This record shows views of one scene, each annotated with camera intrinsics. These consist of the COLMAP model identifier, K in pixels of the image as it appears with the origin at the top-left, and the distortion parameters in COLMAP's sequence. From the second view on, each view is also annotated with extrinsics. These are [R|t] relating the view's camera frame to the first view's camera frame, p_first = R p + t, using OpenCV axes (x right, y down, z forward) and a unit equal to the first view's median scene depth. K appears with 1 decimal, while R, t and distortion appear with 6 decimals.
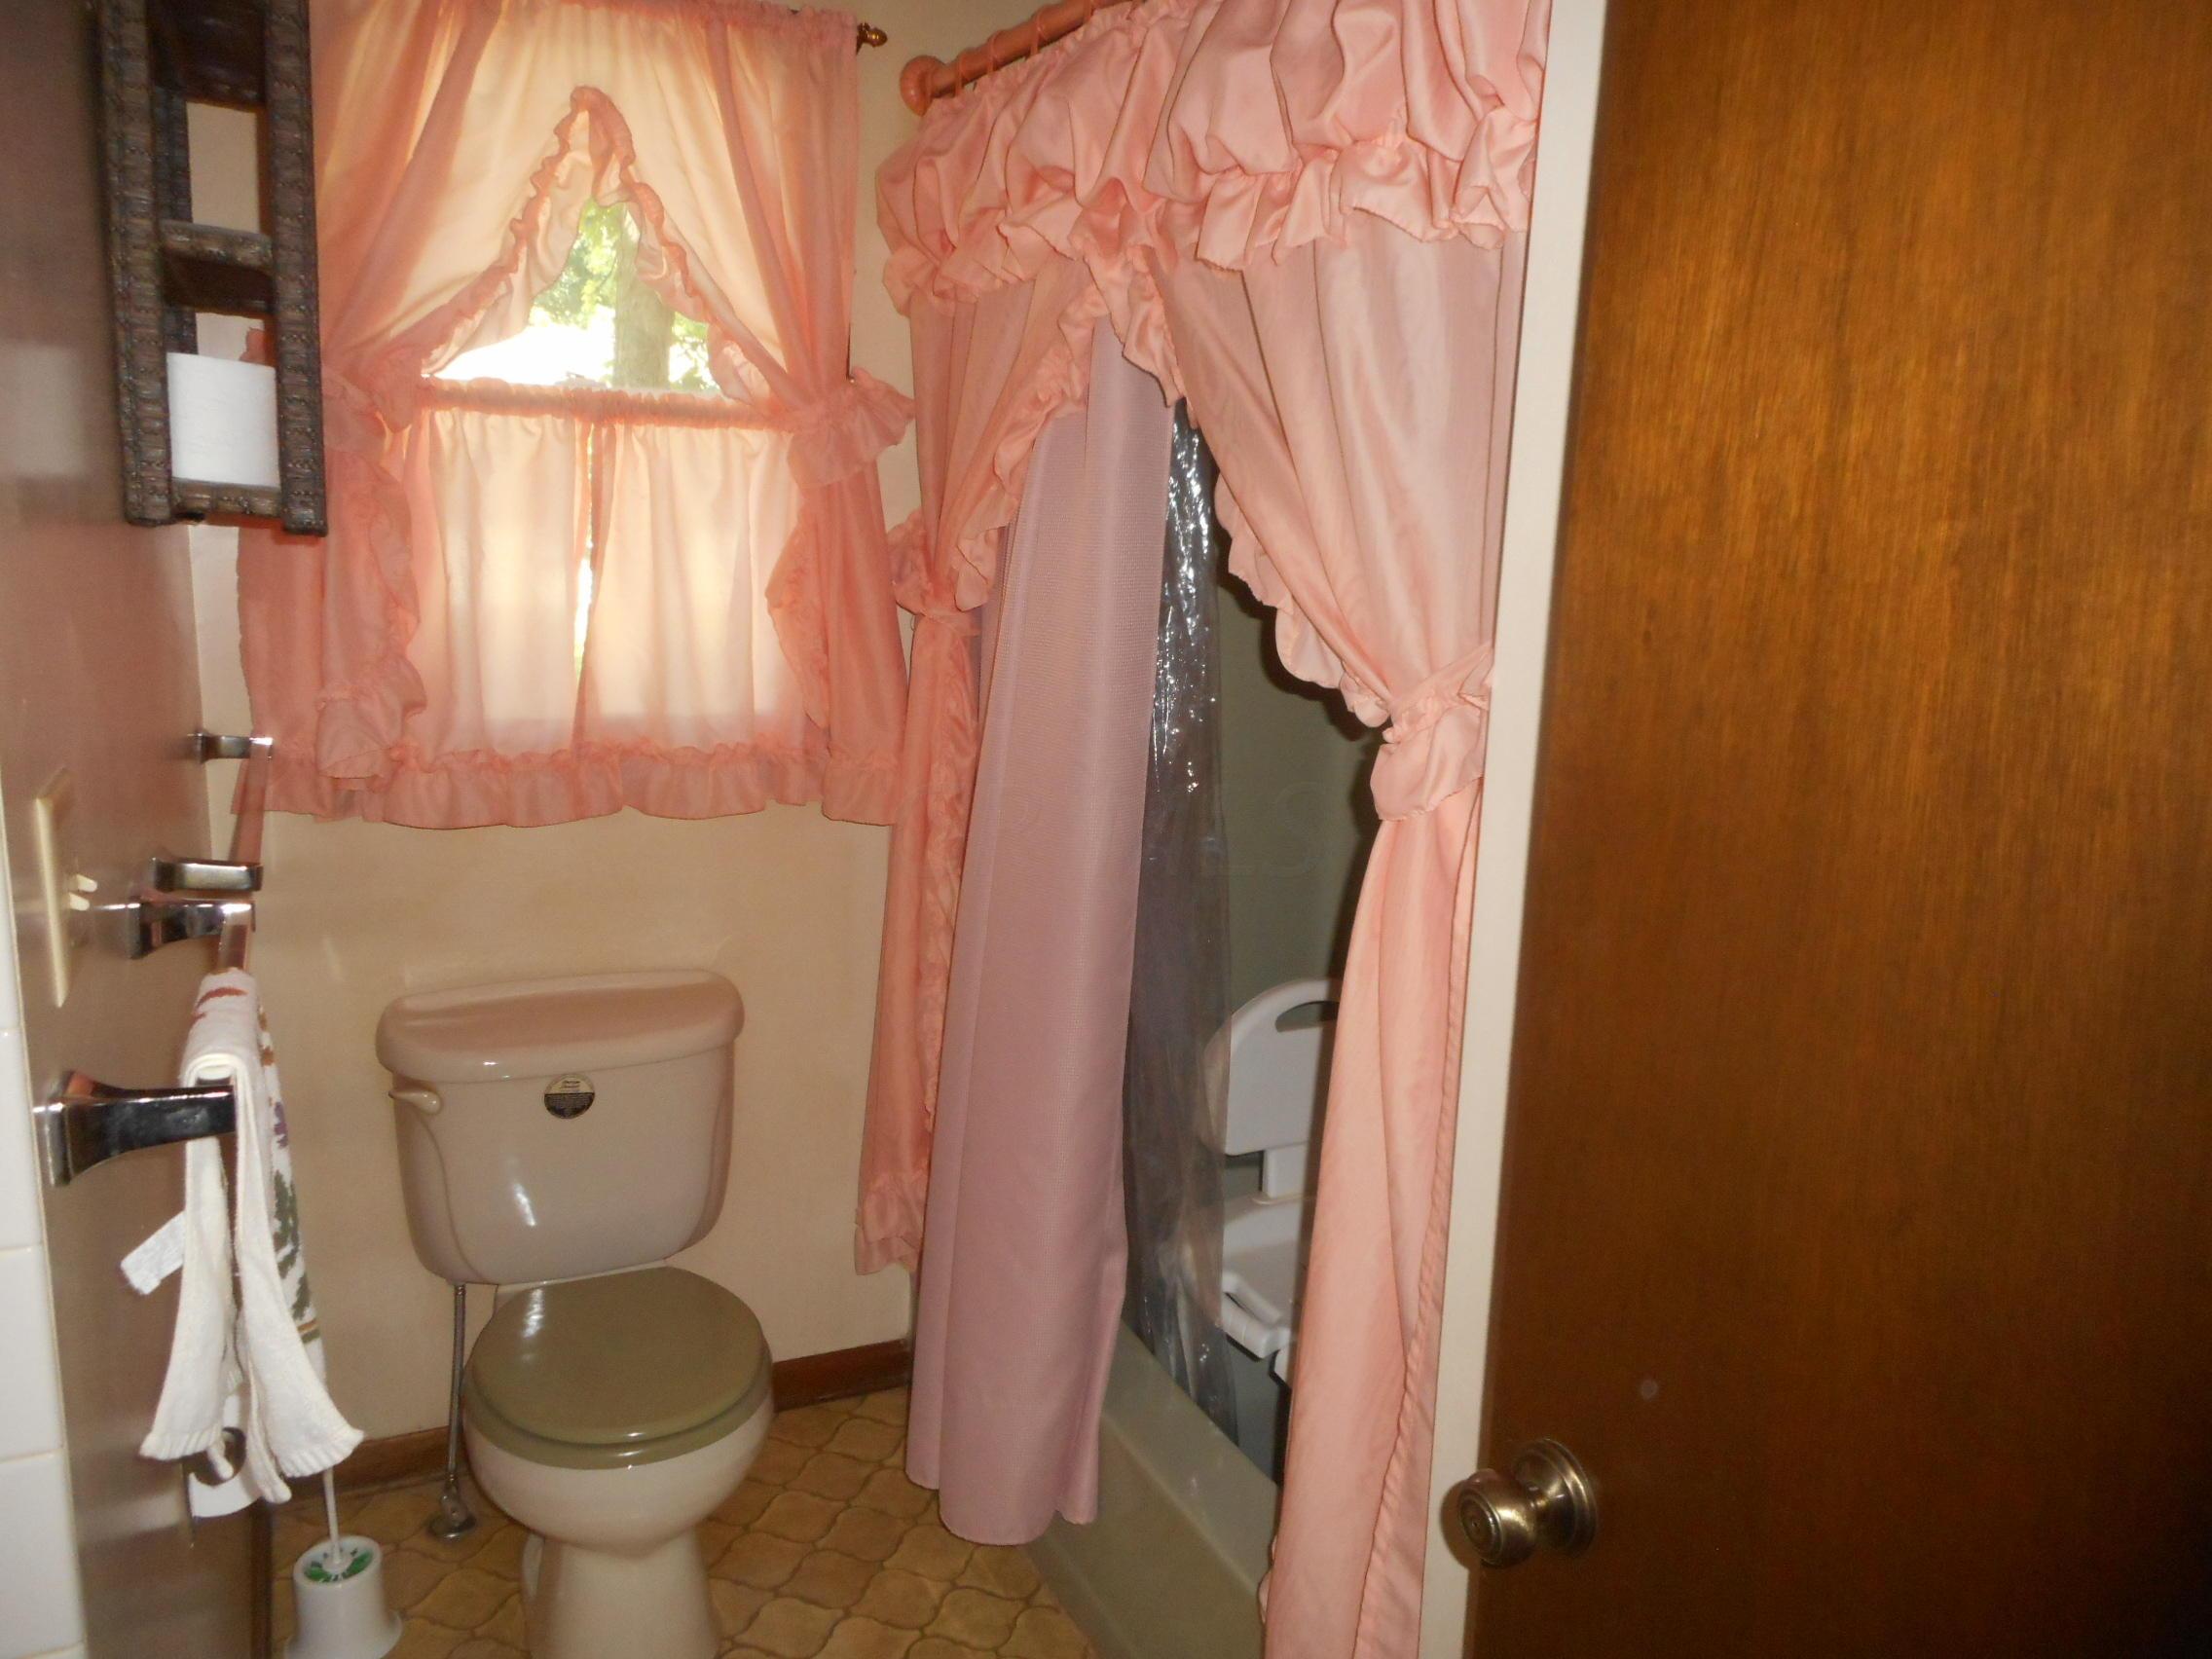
lens RADIAL K [[1684.0, 0, 1096.1], [0, 1684.0, 830.4], [0, 0, 1]] dist [0.007541, 0.002104]
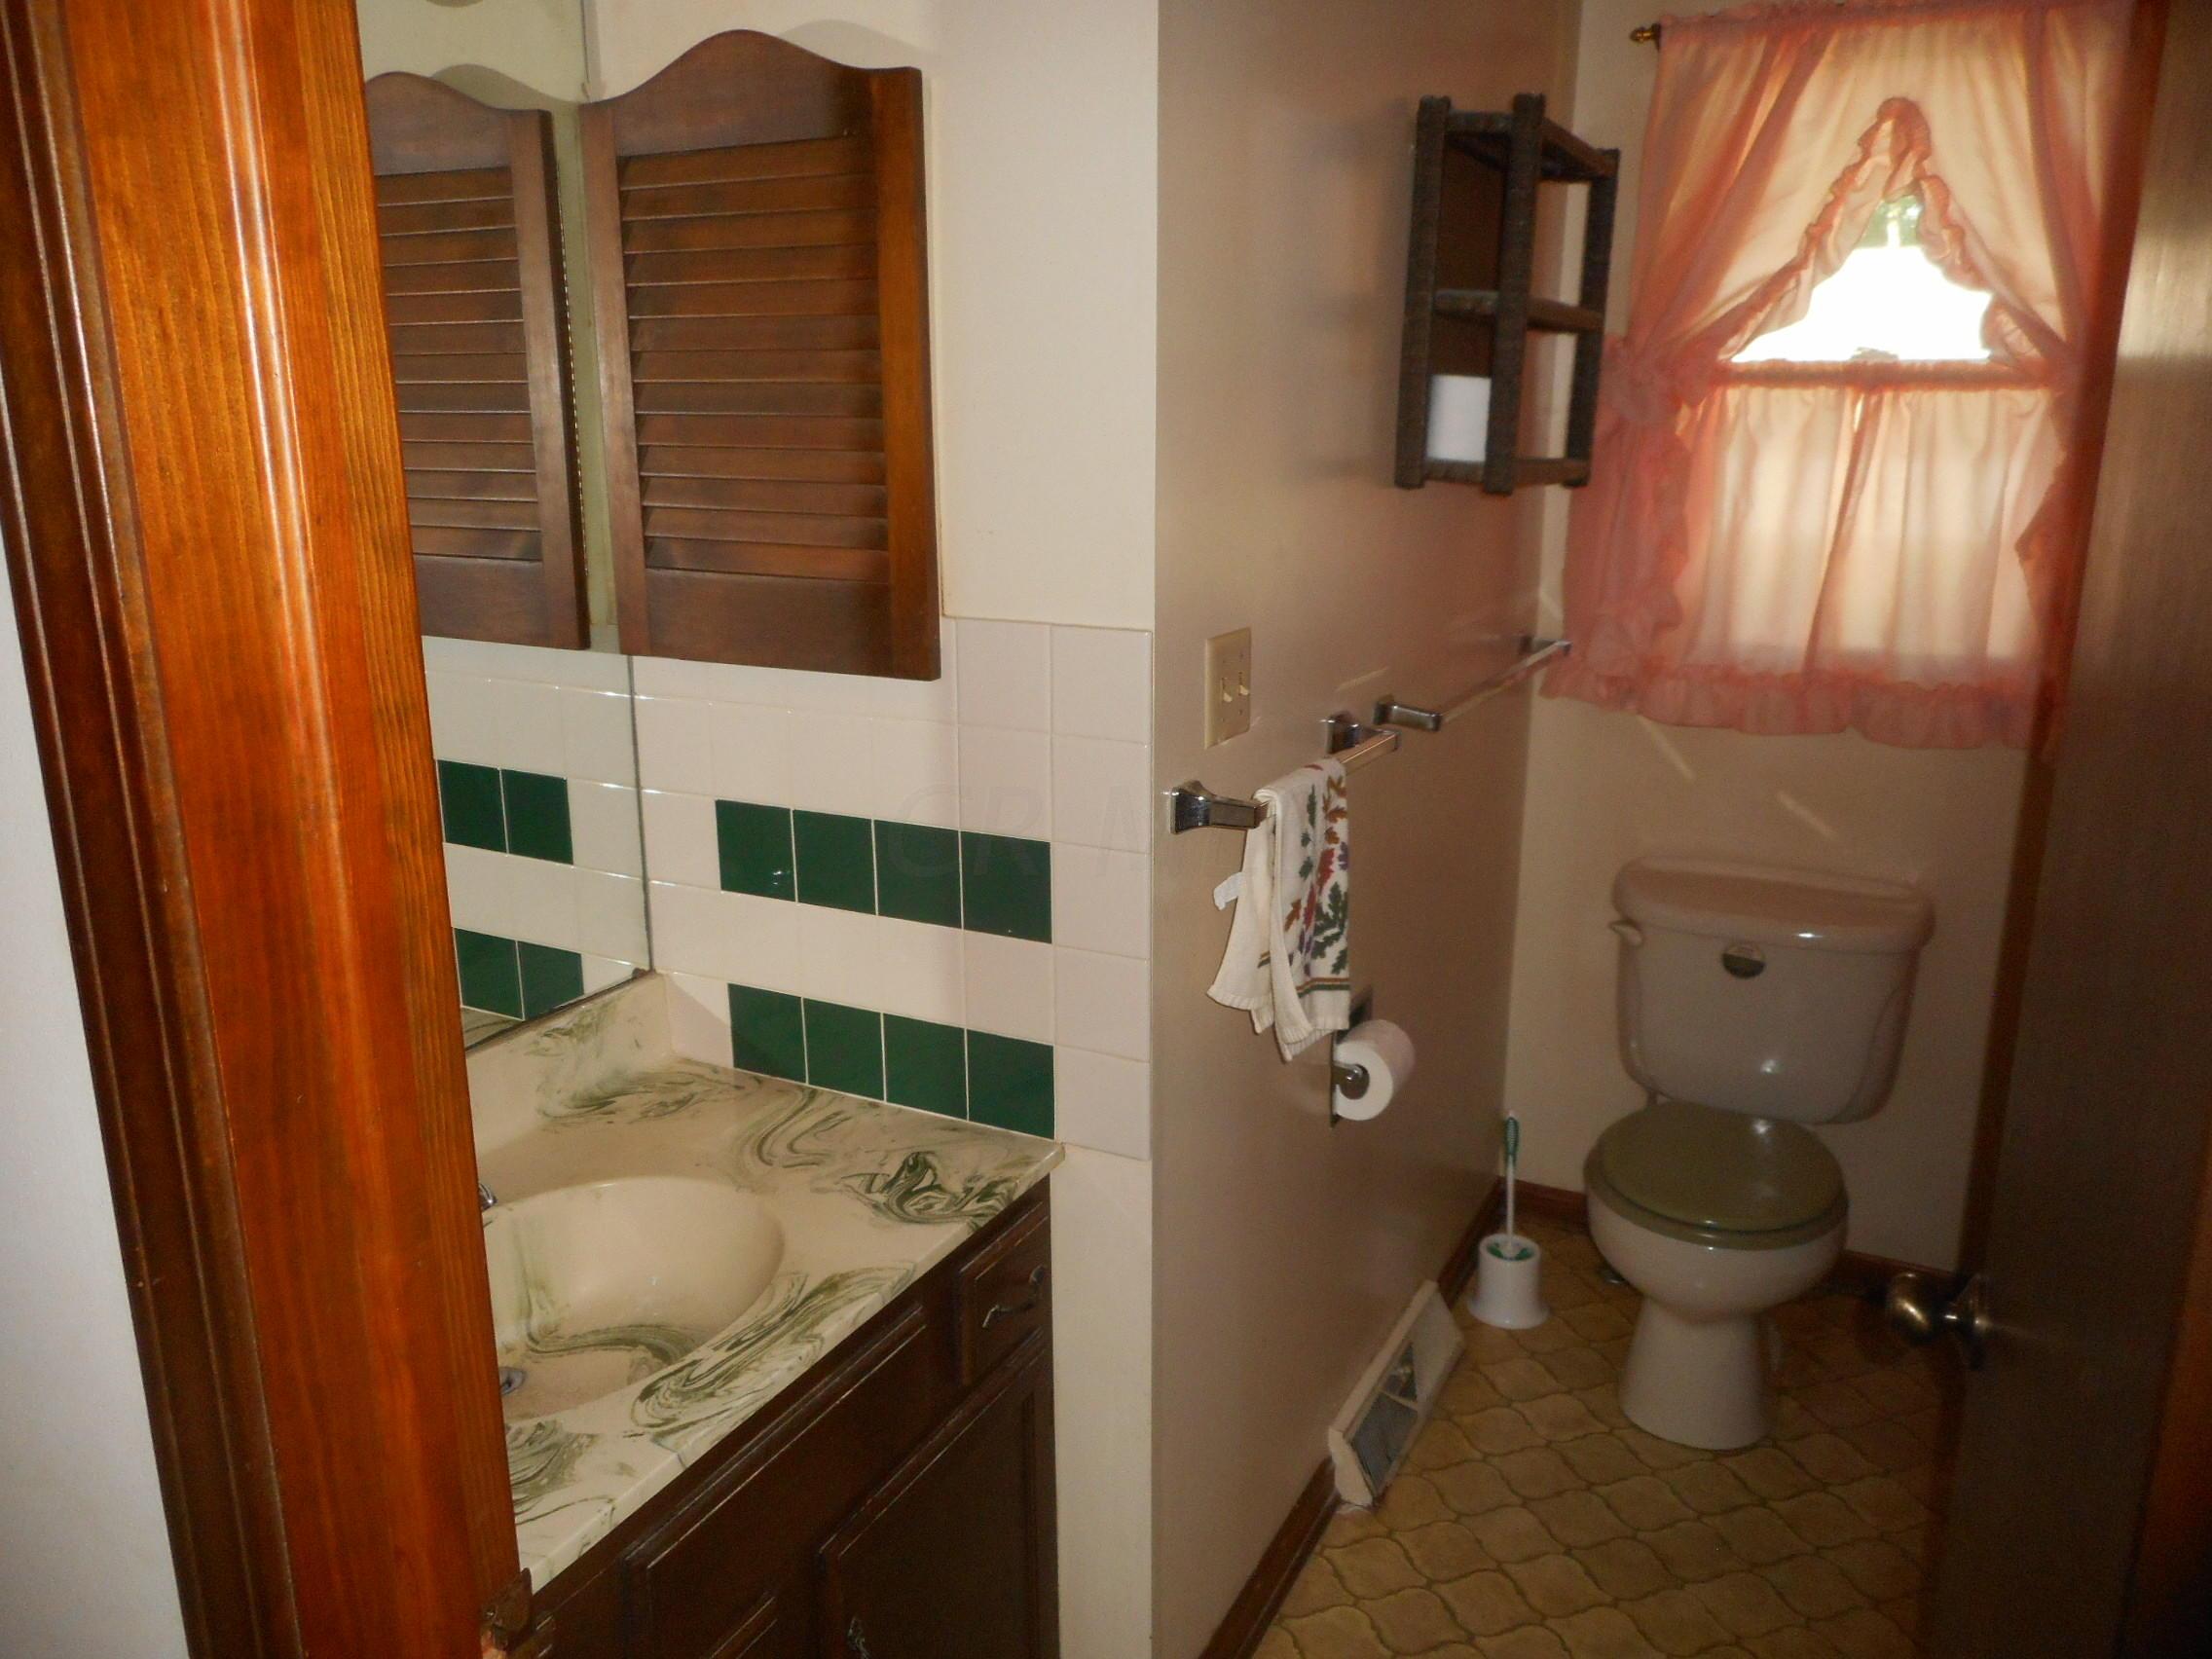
lens RADIAL K [[1684.0, 0, 1096.1], [0, 1684.0, 830.4], [0, 0, 1]] dist [0.007541, 0.002104]
pose [[0.591463, 0.166580, -0.788937, 0.361306], [-0.140533, 0.984749, 0.102568, 0.008809], [0.793991, 0.050207, 0.605853, -0.101496]]
